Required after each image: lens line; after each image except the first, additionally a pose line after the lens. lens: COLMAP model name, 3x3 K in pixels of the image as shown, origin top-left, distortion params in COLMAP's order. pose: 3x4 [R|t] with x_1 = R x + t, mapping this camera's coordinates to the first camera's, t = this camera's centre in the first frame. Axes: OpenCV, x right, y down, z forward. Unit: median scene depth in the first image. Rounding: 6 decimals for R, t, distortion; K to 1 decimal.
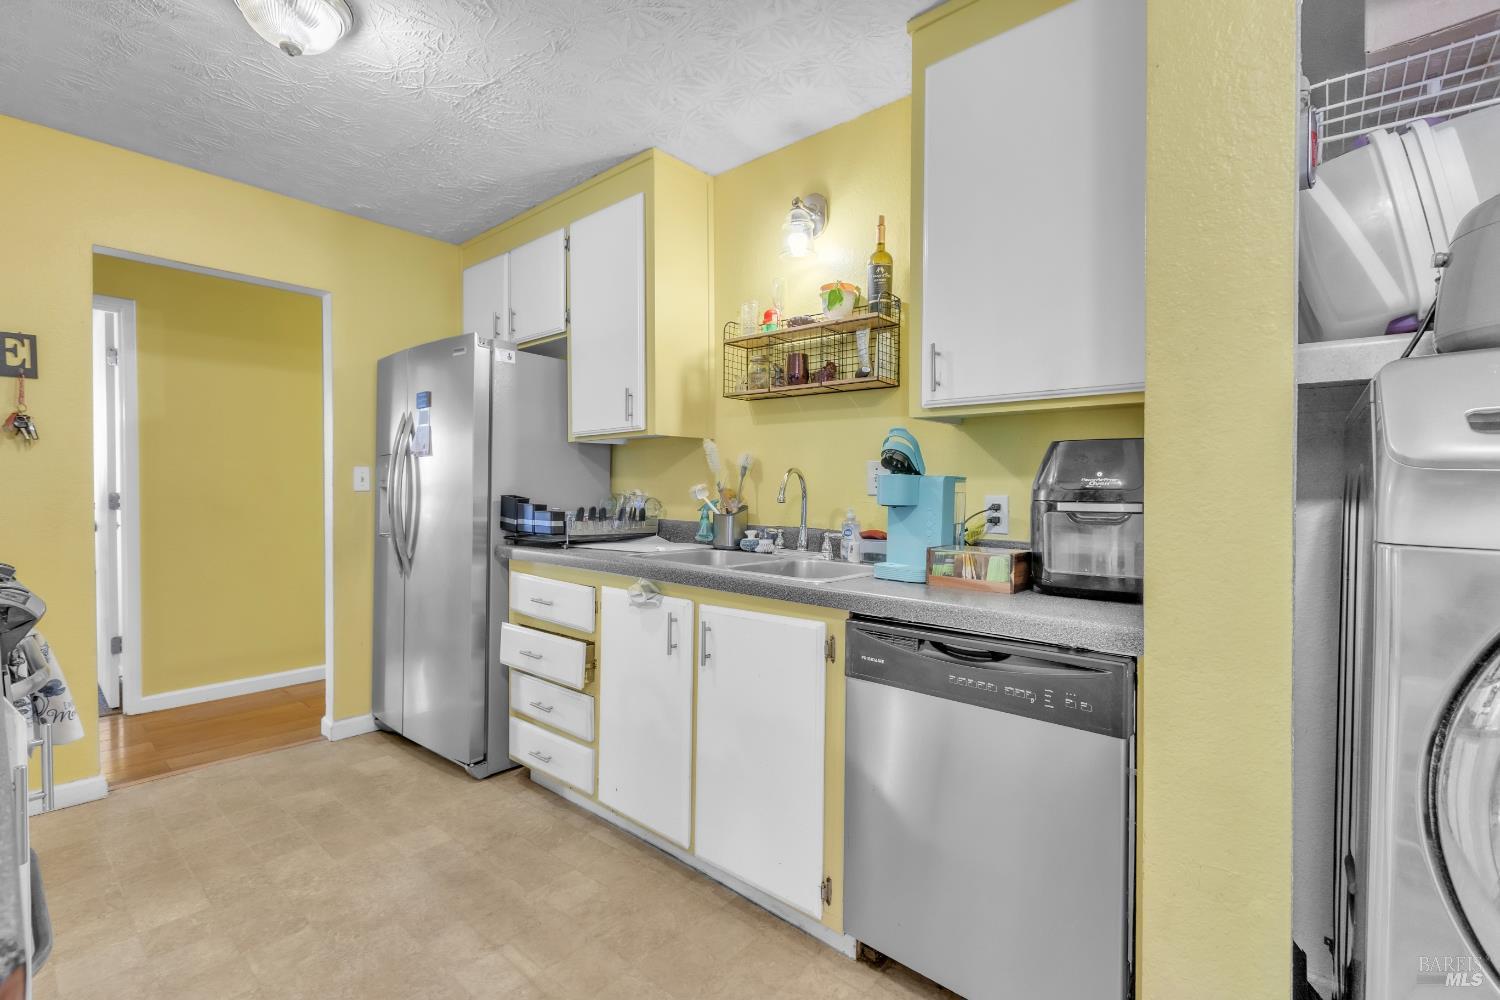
lens RADIAL K [[679.1, 0, 743.8], [0, 679.1, 501.0], [0, 0, 1]] dist [0.012026, 0.000046]
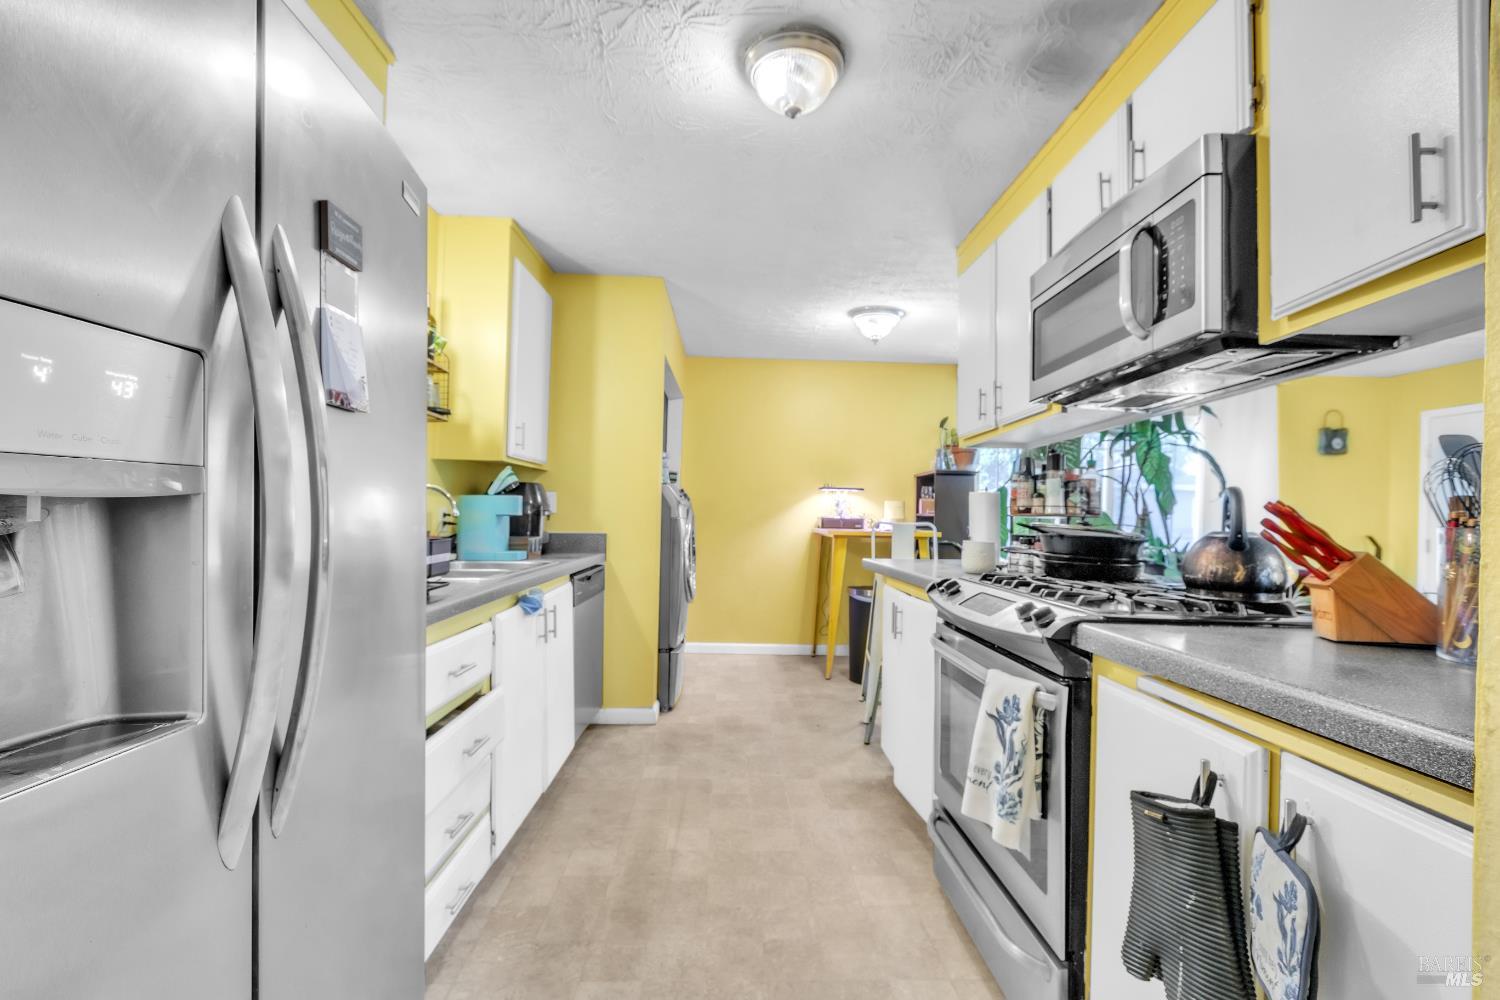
lens RADIAL K [[679.1, 0, 749.1], [0, 679.1, 502.0], [0, 0, 1]] dist [0.012026, 0.000046]
pose [[-0.688091, -0.006565, 0.725595, -1.027820], [-0.000658, 0.999964, 0.008423, -0.028050], [-0.725624, 0.005318, -0.688071, 1.303272]]
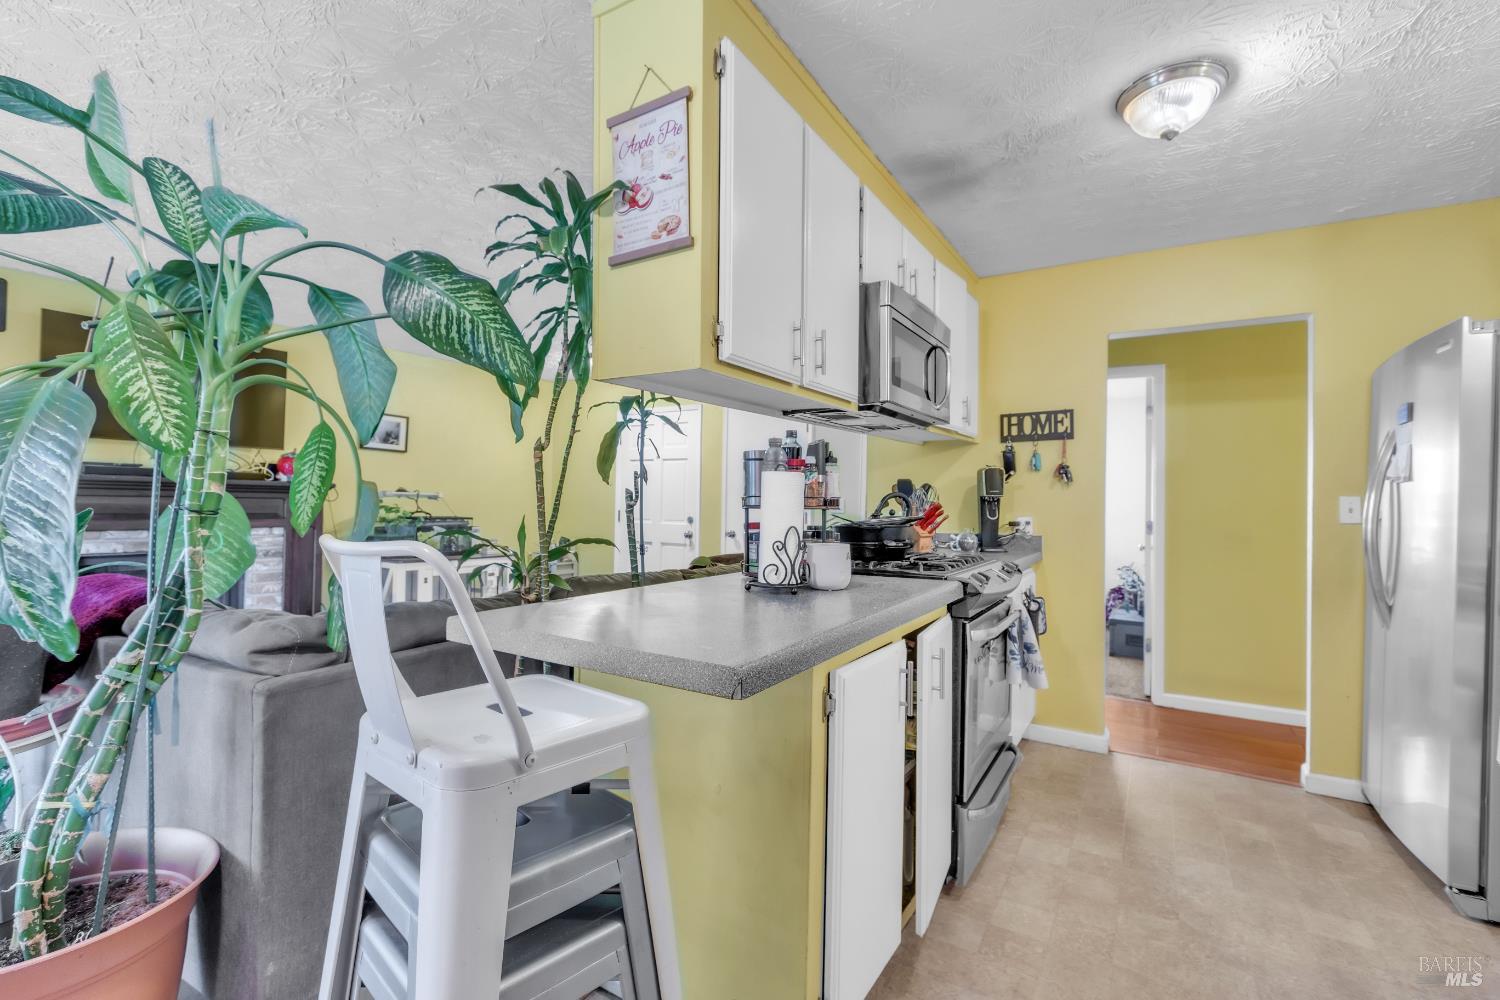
lens RADIAL K [[679.1, 0, 738.8], [0, 679.1, 503.2], [0, 0, 1]] dist [0.012026, 0.000046]
pose [[0.168499, -0.008860, -0.985662, 0.245248], [-0.036791, 0.999206, -0.015271, 0.002047], [0.985015, 0.038837, 0.168039, 0.085689]]
